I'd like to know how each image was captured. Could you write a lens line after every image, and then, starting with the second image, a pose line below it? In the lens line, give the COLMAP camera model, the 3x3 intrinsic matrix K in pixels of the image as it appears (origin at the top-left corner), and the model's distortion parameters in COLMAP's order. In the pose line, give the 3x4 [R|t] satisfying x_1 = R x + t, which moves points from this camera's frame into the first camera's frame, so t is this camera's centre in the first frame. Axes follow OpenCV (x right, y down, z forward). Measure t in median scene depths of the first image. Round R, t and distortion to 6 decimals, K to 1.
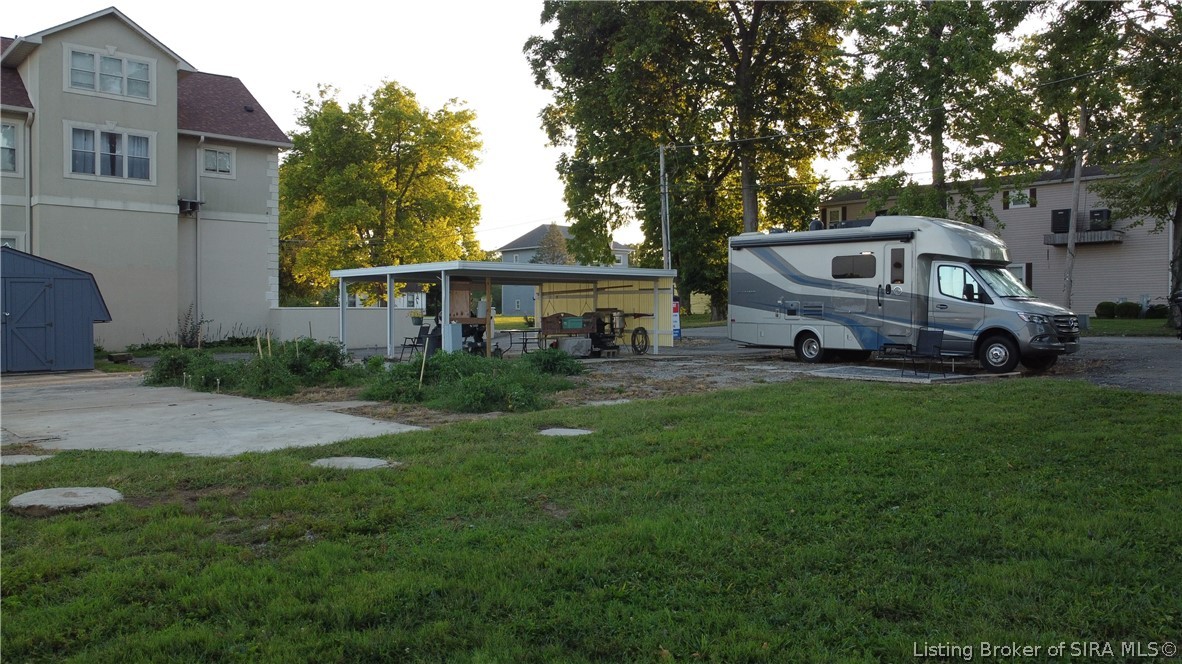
lens RADIAL K [[892.6, 0, 591.2], [0, 892.6, 320.3], [0, 0, 1]] dist [0.021375, -0.020450]
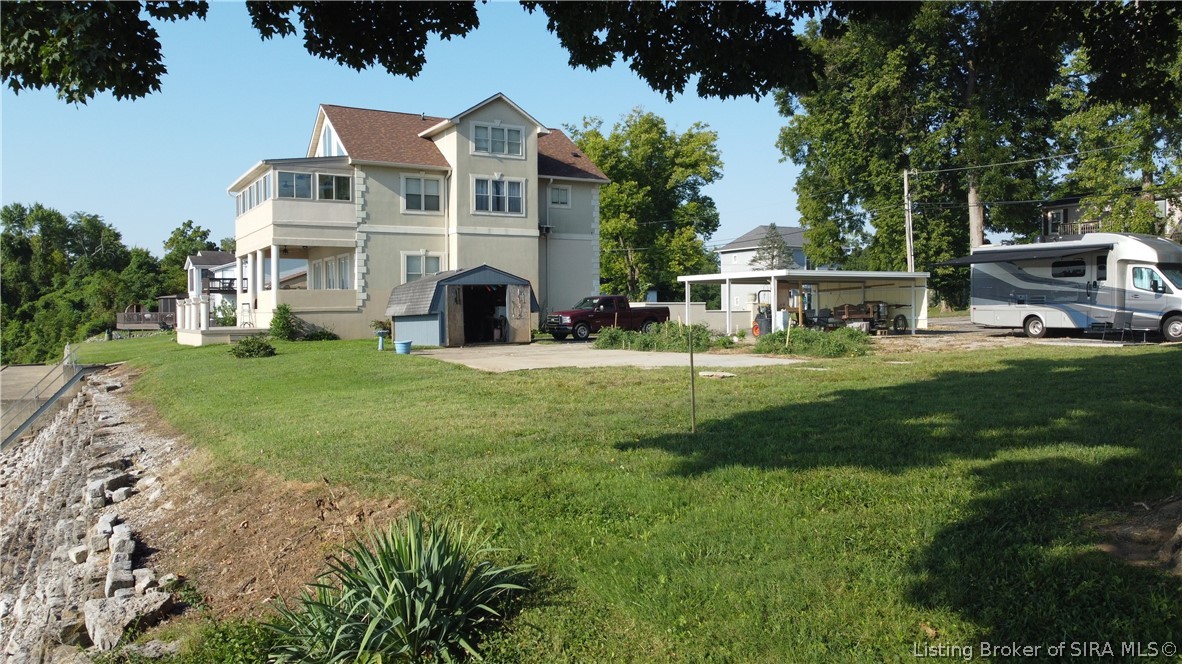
lens RADIAL K [[892.6, 0, 591.2], [0, 892.6, 320.3], [0, 0, 1]] dist [0.021375, -0.020450]
pose [[0.976847, -0.004913, -0.213884, -0.092021], [0.005579, 0.999981, 0.002511, 0.008826], [0.213867, -0.003646, 0.976856, -0.357060]]
